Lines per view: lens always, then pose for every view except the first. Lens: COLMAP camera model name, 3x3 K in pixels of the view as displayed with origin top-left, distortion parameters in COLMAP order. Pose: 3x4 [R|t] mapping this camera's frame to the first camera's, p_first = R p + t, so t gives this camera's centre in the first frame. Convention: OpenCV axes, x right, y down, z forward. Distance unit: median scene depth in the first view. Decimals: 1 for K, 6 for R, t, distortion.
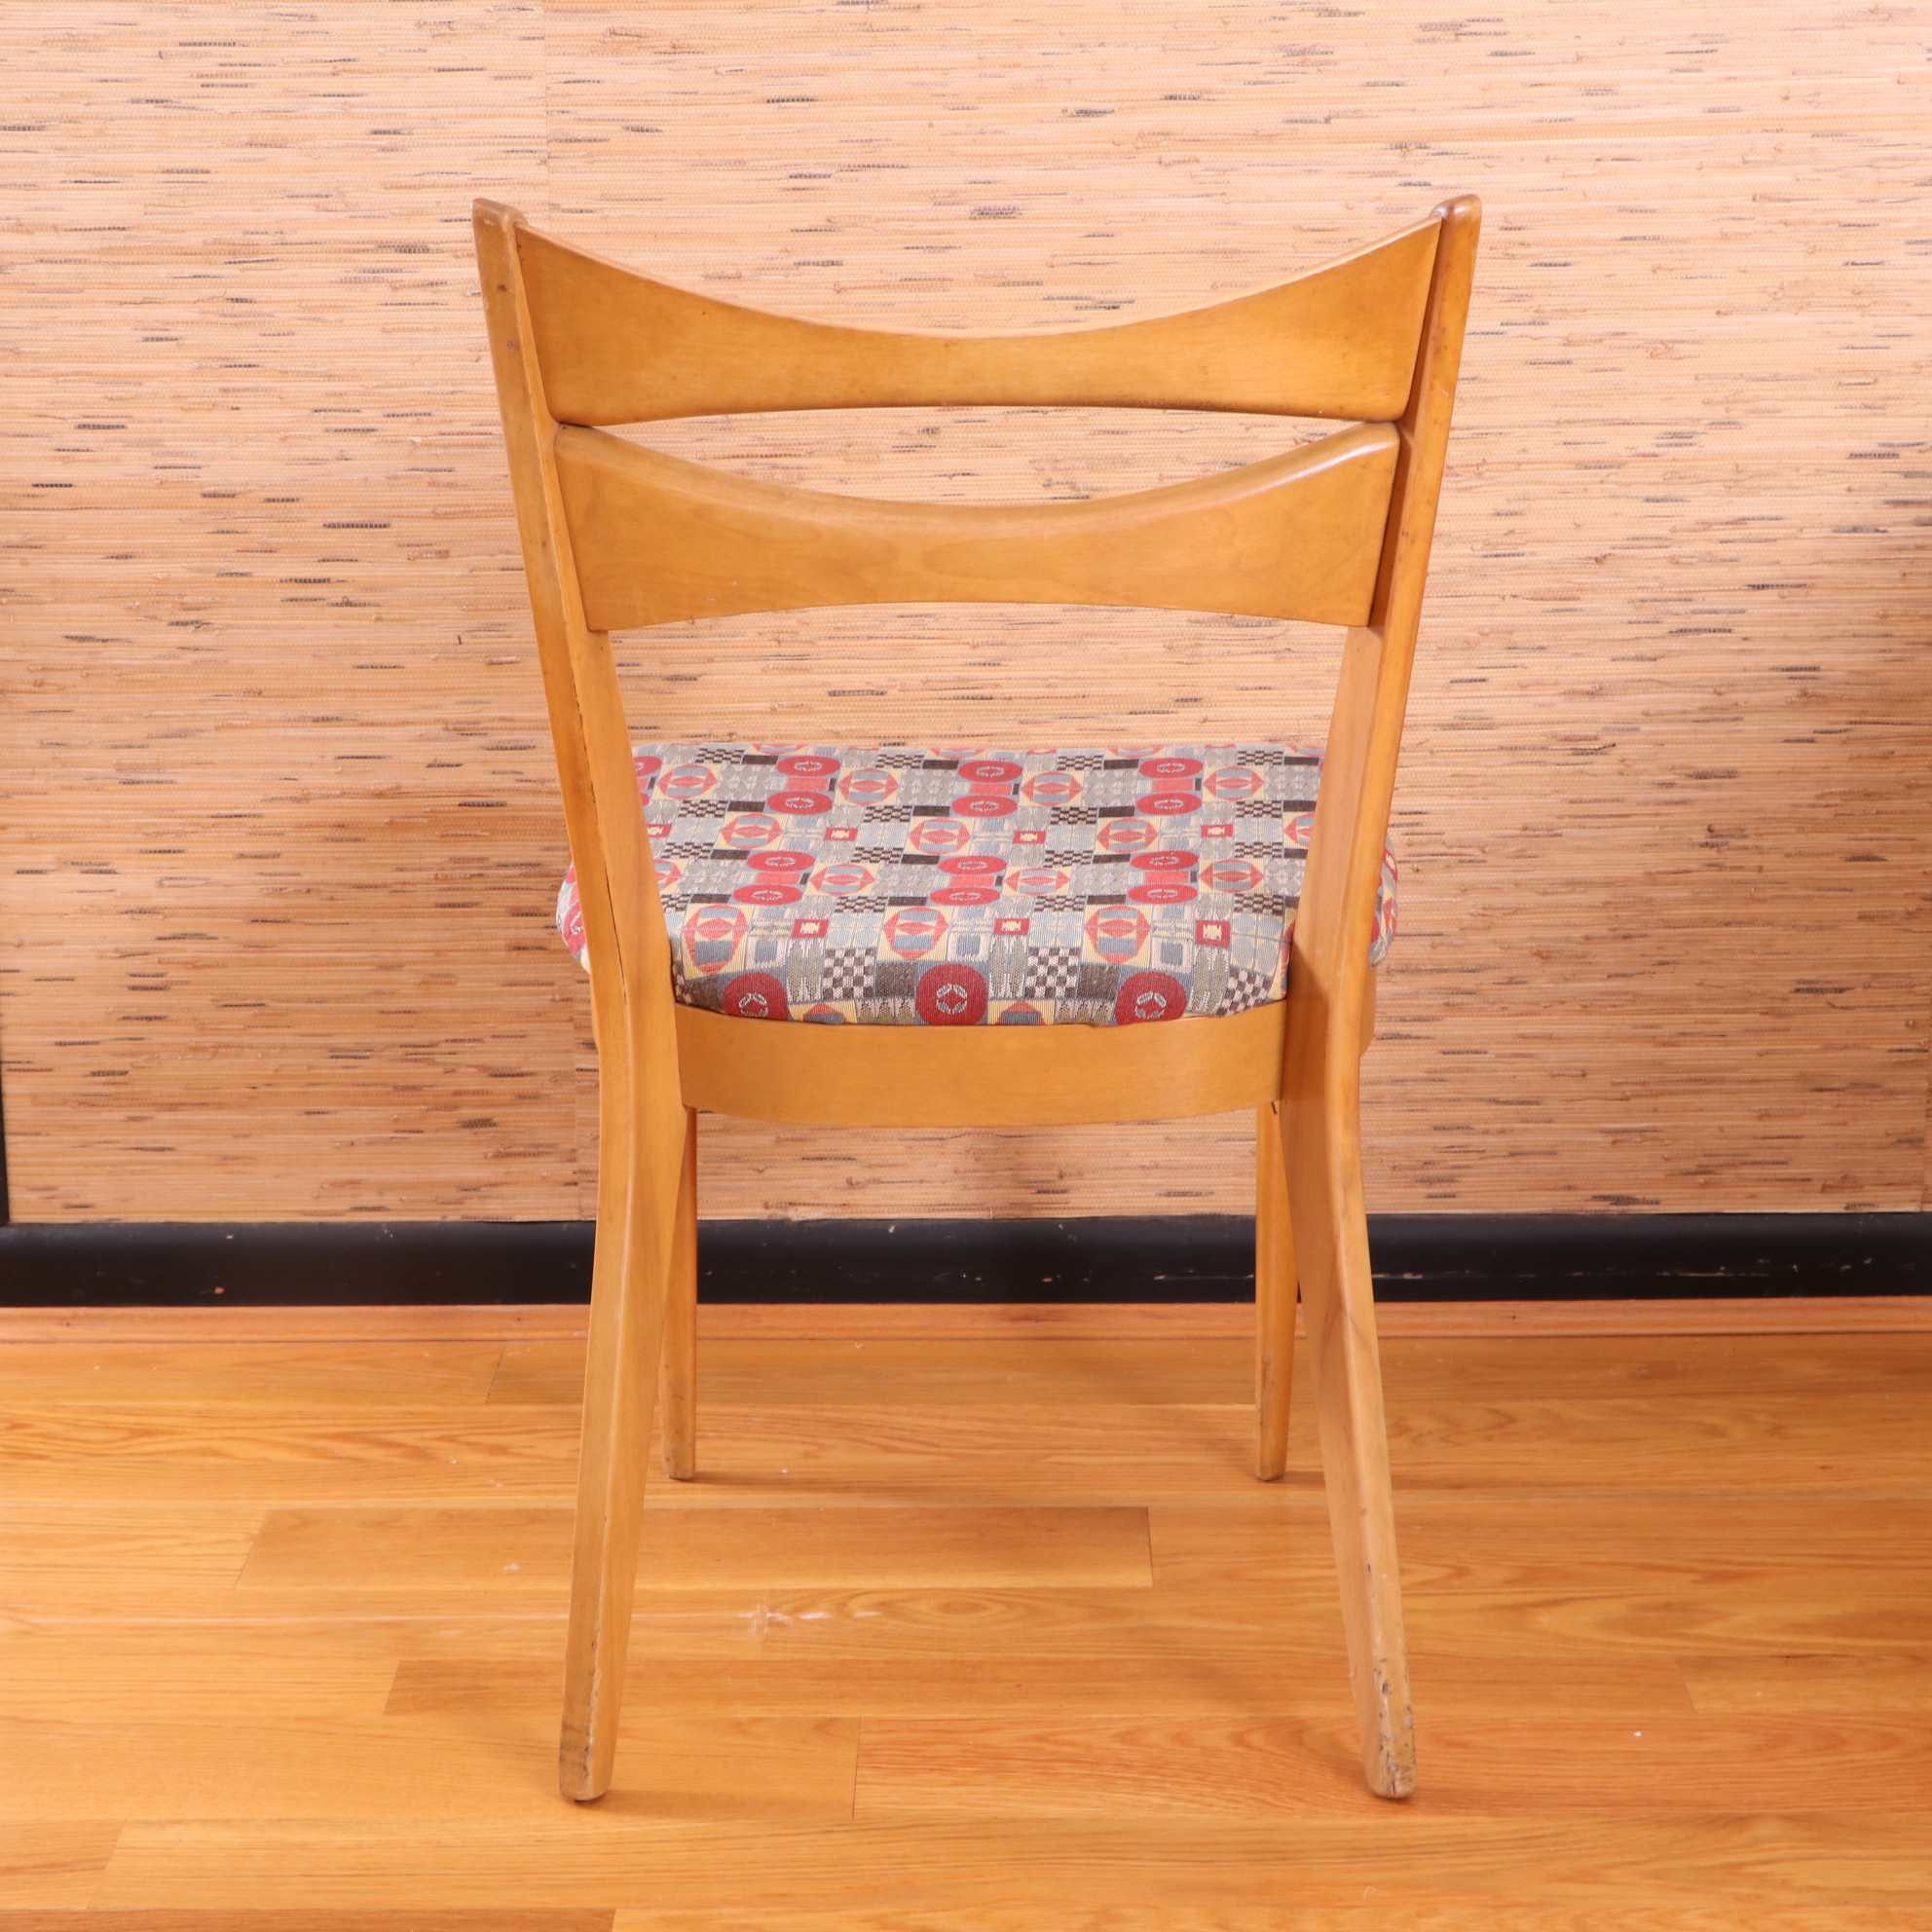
lens RADIAL K [[4579.3, 0, 952.5], [0, 4579.3, 1008.9], [0, 0, 1]] dist [0.080353, 0.000000]
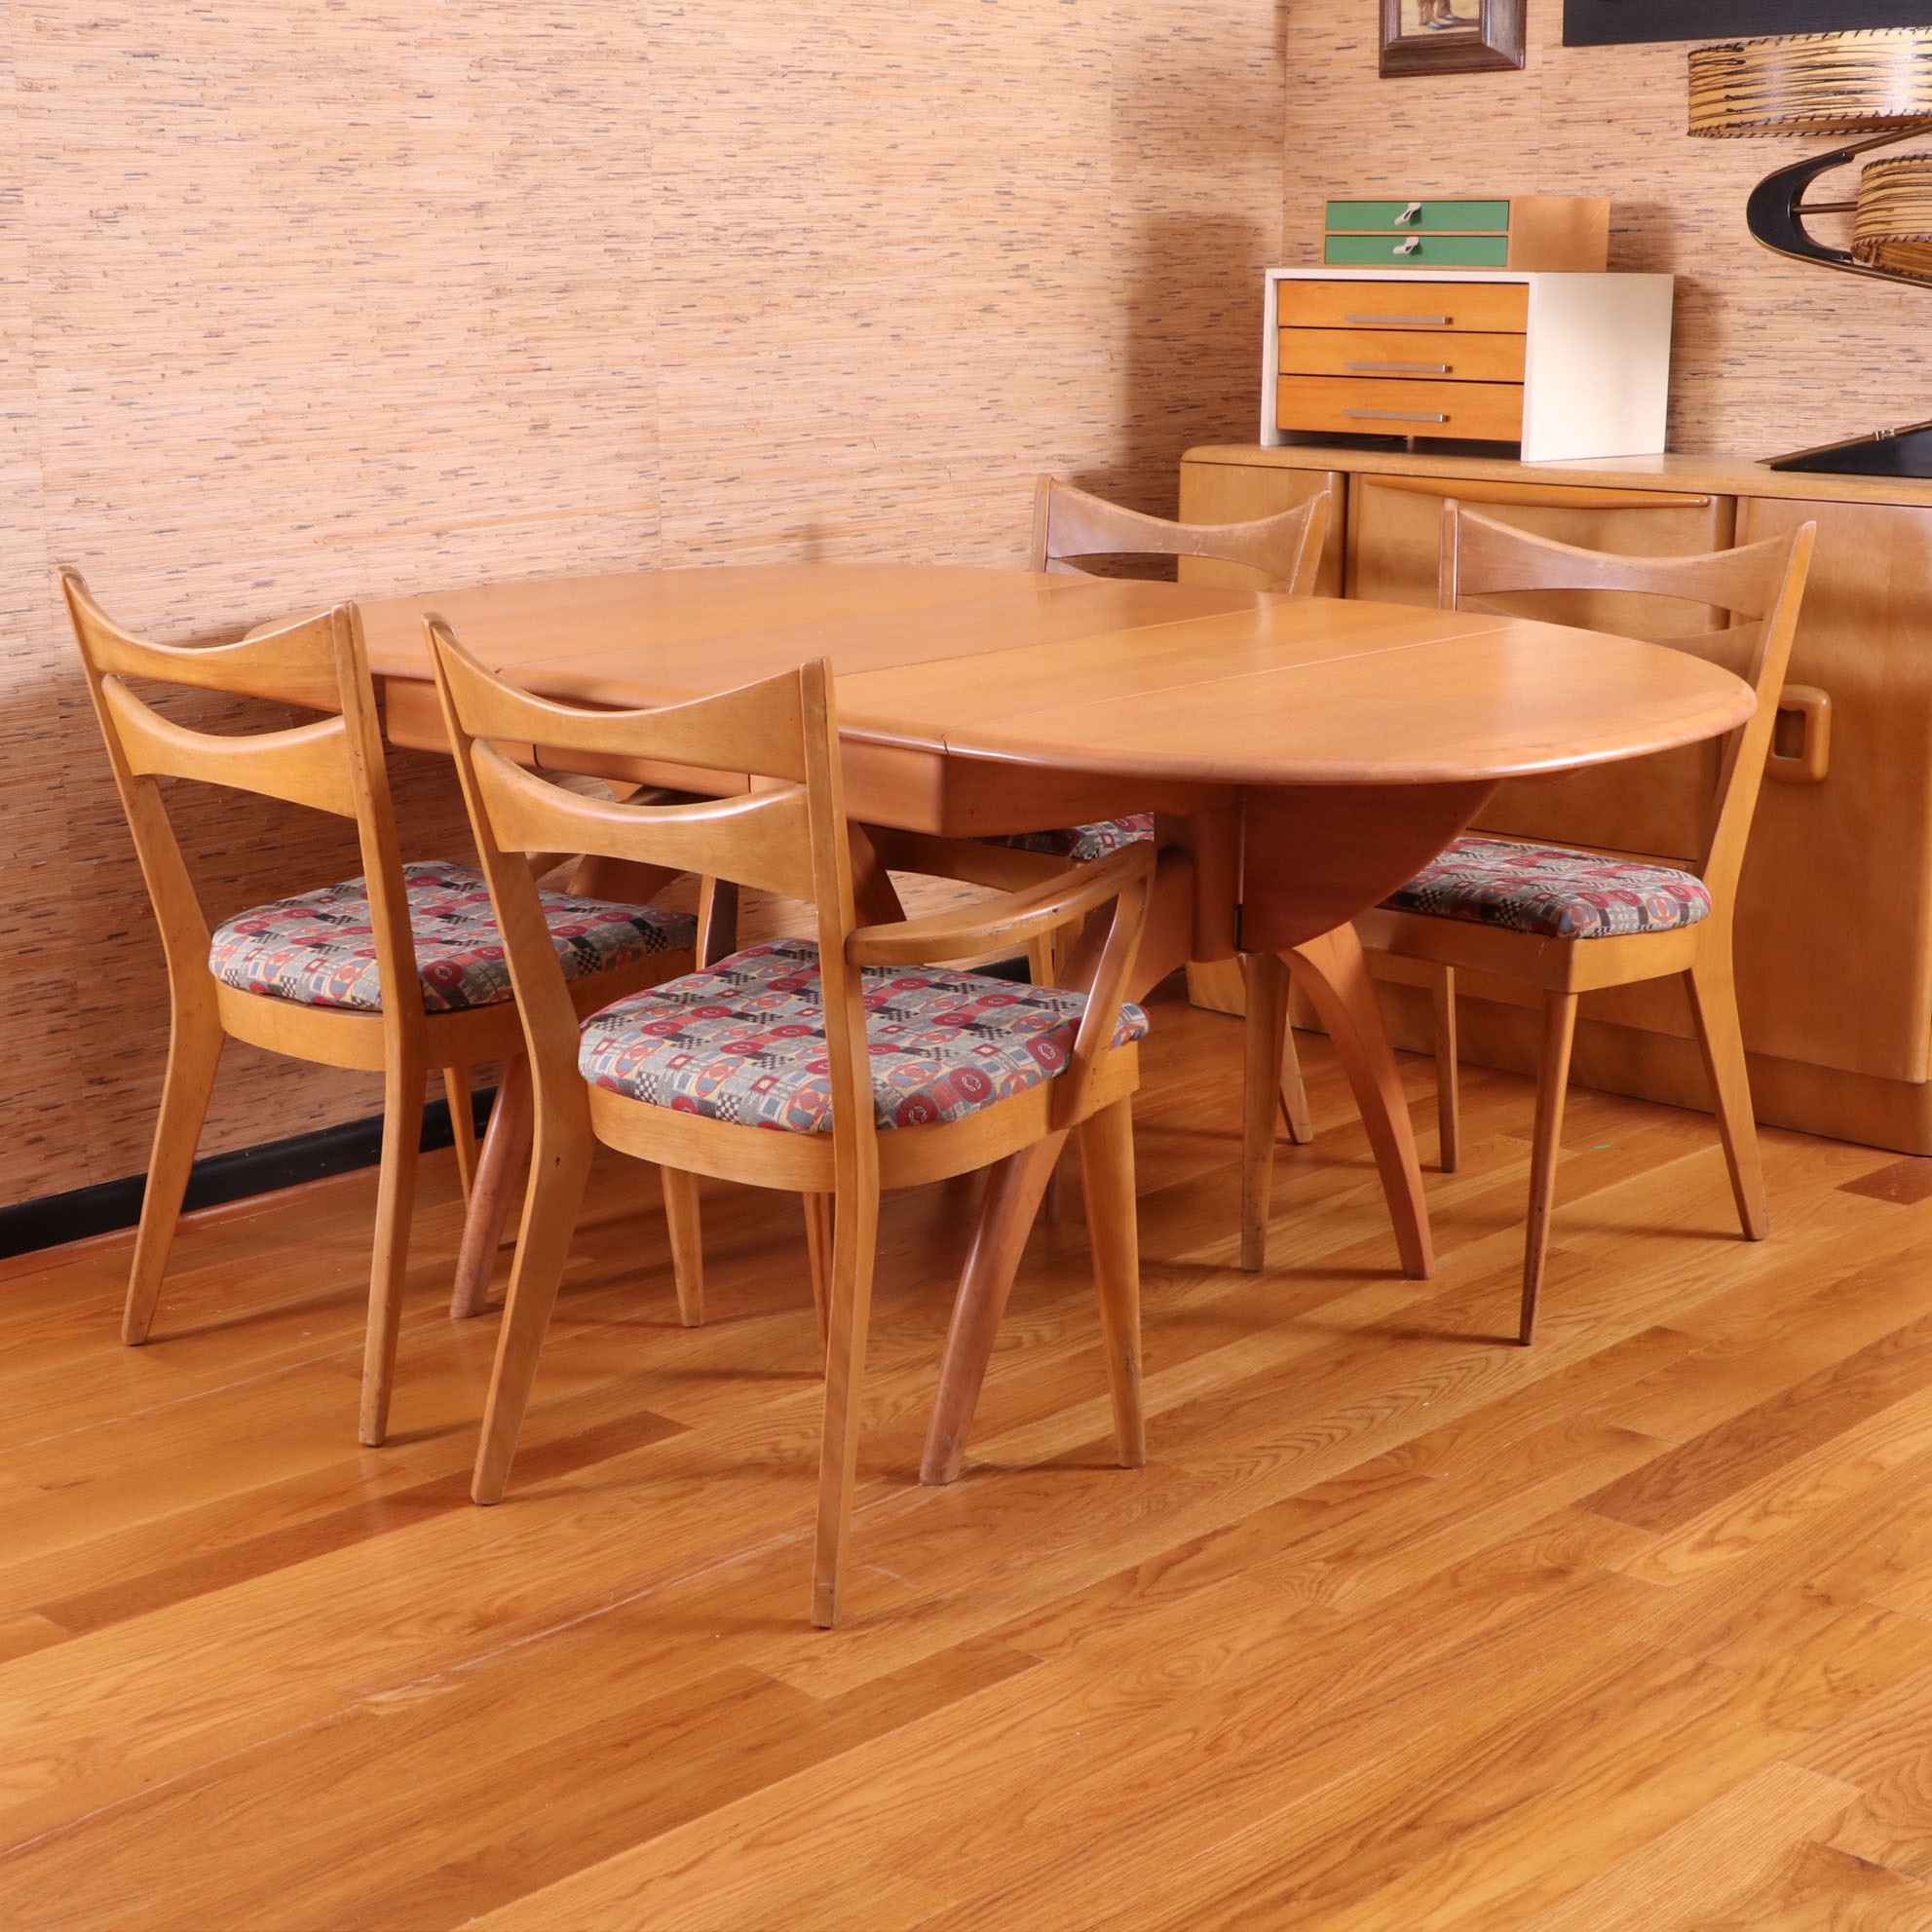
lens RADIAL K [[3389.9, 0, 1075.2], [0, 3389.9, 955.6], [0, 0, 1]] dist [-0.043440, 0.000000]
pose [[0.658865, -0.157336, 0.735623, -0.774103], [0.191360, 0.980769, 0.038375, -0.016709], [-0.727515, 0.115484, 0.676303, -0.130995]]
